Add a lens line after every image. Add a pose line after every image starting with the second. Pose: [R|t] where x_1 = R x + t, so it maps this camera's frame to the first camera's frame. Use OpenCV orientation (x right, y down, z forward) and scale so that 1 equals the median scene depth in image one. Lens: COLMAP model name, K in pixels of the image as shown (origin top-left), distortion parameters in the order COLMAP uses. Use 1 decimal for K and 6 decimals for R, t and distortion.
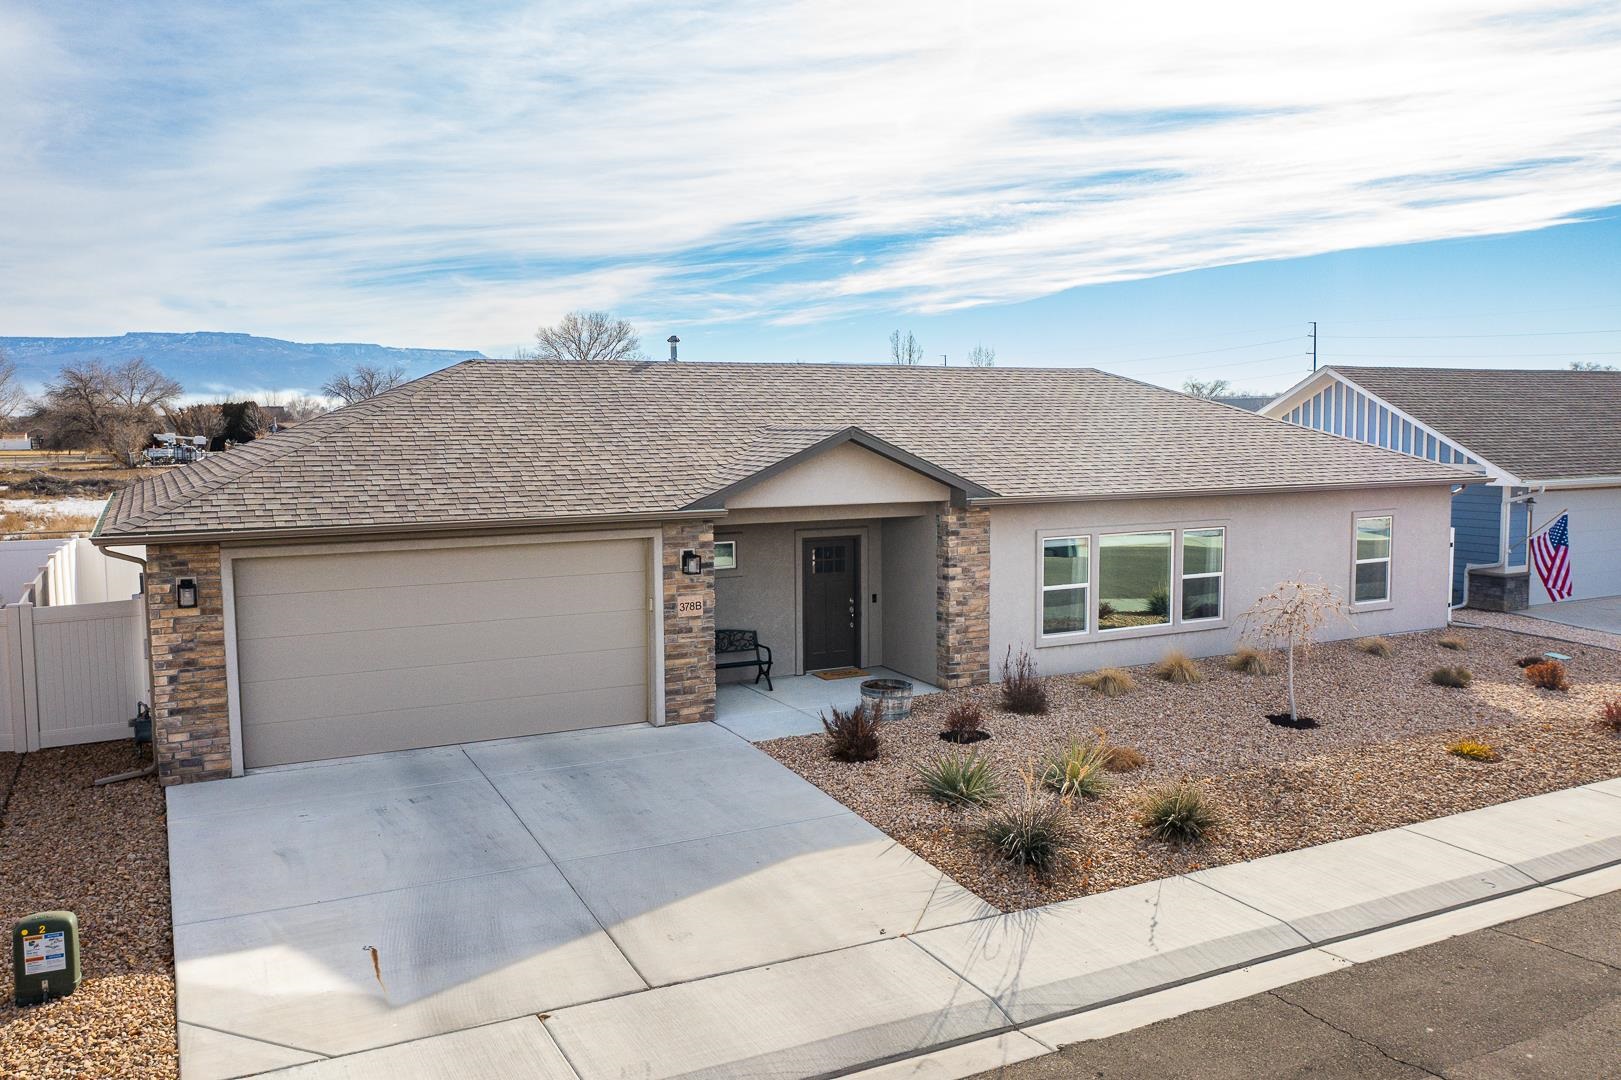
lens RADIAL K [[1280.1, 0, 810.5], [0, 1280.1, 540.0], [0, 0, 1]] dist [-0.011060, -0.003304]
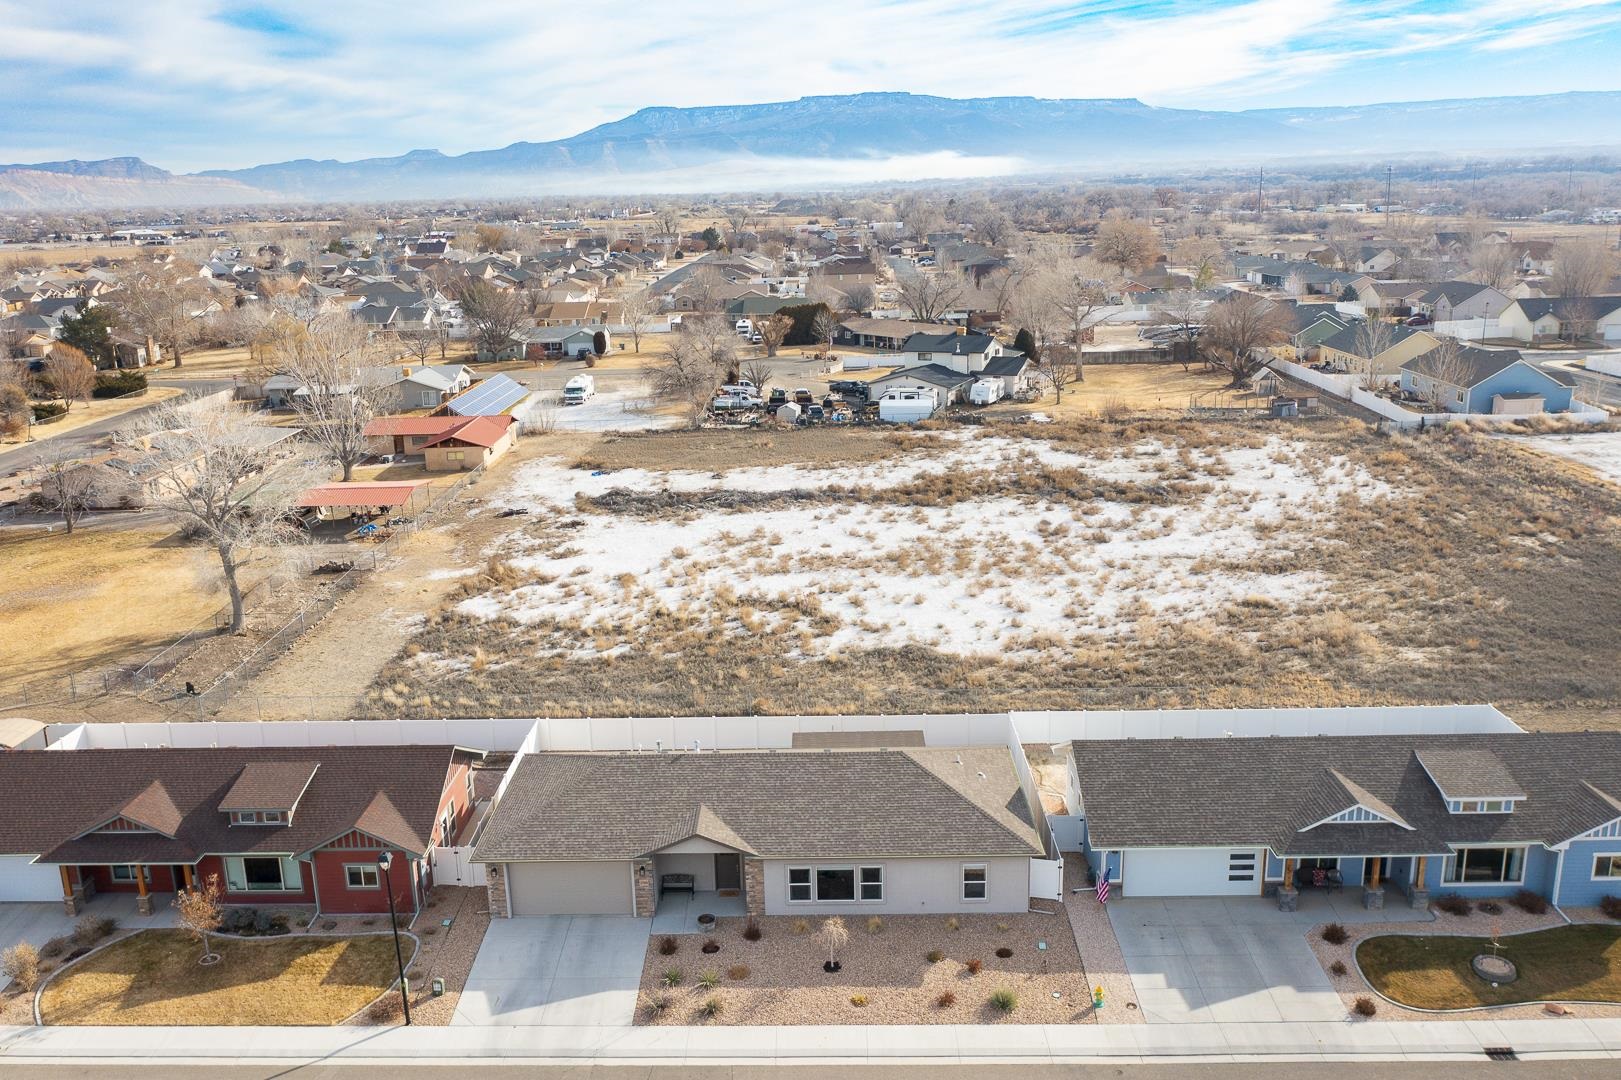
lens RADIAL K [[1332.7, 0, 770.9], [0, 1332.7, 516.5], [0, 0, 1]] dist [-0.011956, -0.002206]
pose [[0.871357, 0.098513, -0.480657, 1.622940], [-0.020380, 0.986057, 0.165153, -1.350277], [0.490225, -0.134111, 0.861216, -1.474272]]
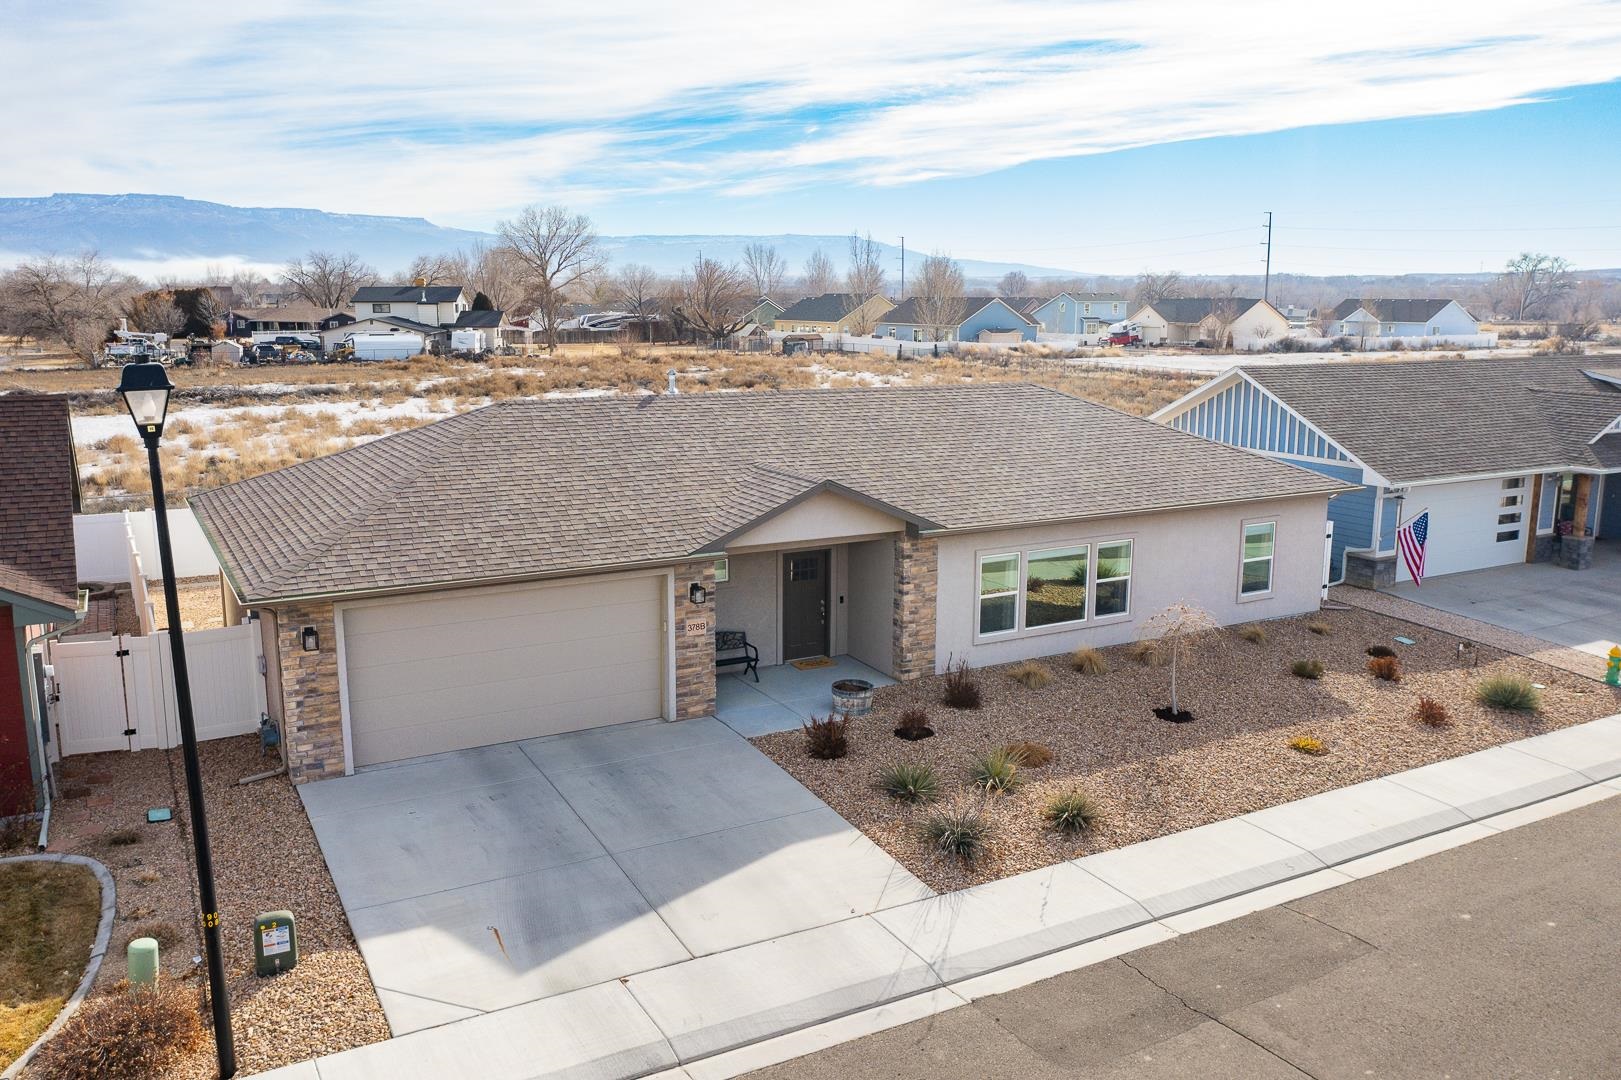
lens RADIAL K [[1281.8, 0, 810.5], [0, 1281.8, 540.0], [0, 0, 1]] dist [-0.010971, 0.000067]
pose [[0.999328, 0.005697, 0.036219, -0.028879], [-0.009151, 0.995347, 0.095915, -0.155250], [-0.035504, -0.096182, 0.994730, -0.239429]]
